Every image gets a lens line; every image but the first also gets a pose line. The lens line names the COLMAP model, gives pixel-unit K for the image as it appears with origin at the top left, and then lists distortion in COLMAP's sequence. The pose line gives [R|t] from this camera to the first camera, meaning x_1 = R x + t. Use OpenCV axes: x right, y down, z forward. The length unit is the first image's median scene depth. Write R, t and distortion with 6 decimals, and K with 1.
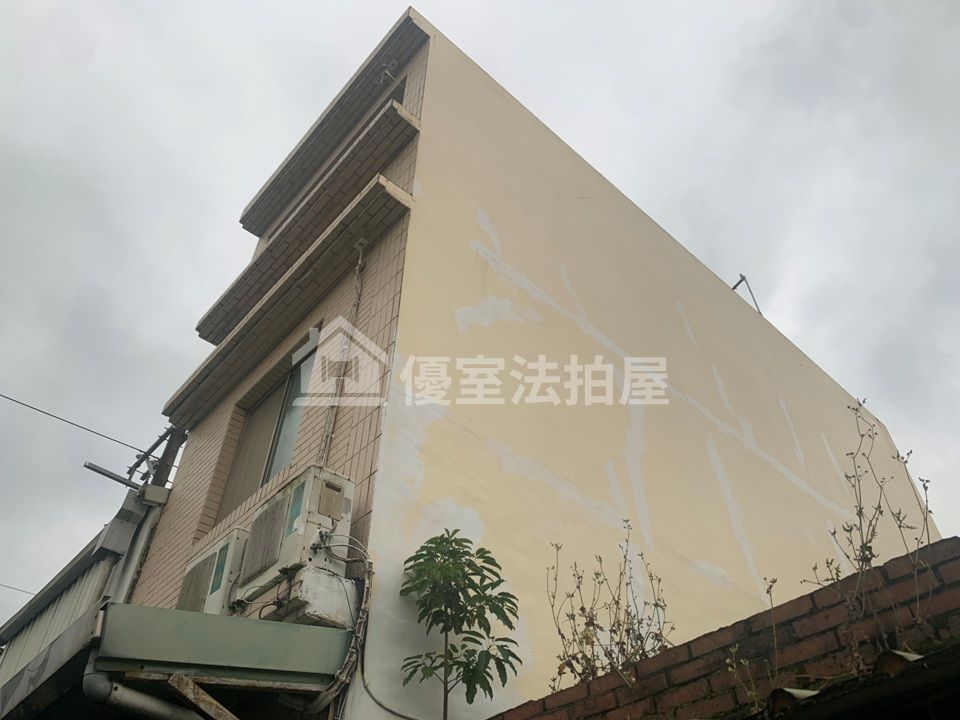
lens RADIAL K [[734.5, 0, 477.6], [0, 734.5, 361.7], [0, 0, 1]] dist [0.006227, -0.004664]
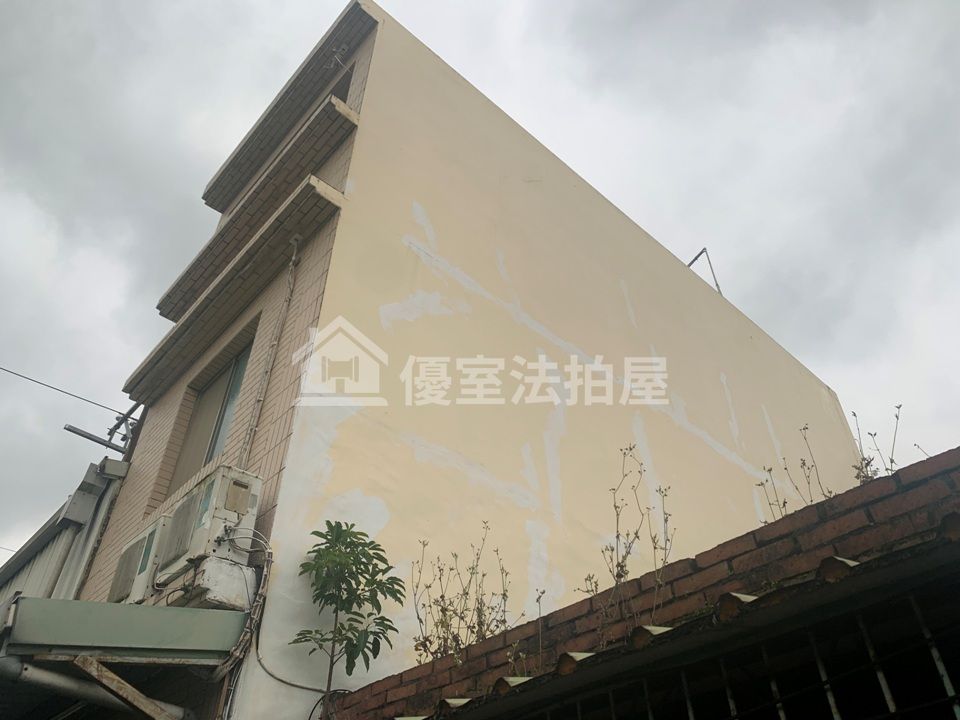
lens RADIAL K [[734.5, 0, 488.0], [0, 734.5, 363.7], [0, 0, 1]] dist [0.006227, -0.004664]
pose [[0.999916, 0.005738, 0.011630, 0.184482], [-0.006576, 0.997282, 0.073381, -0.108503], [-0.011178, -0.073451, 0.997236, -0.123161]]
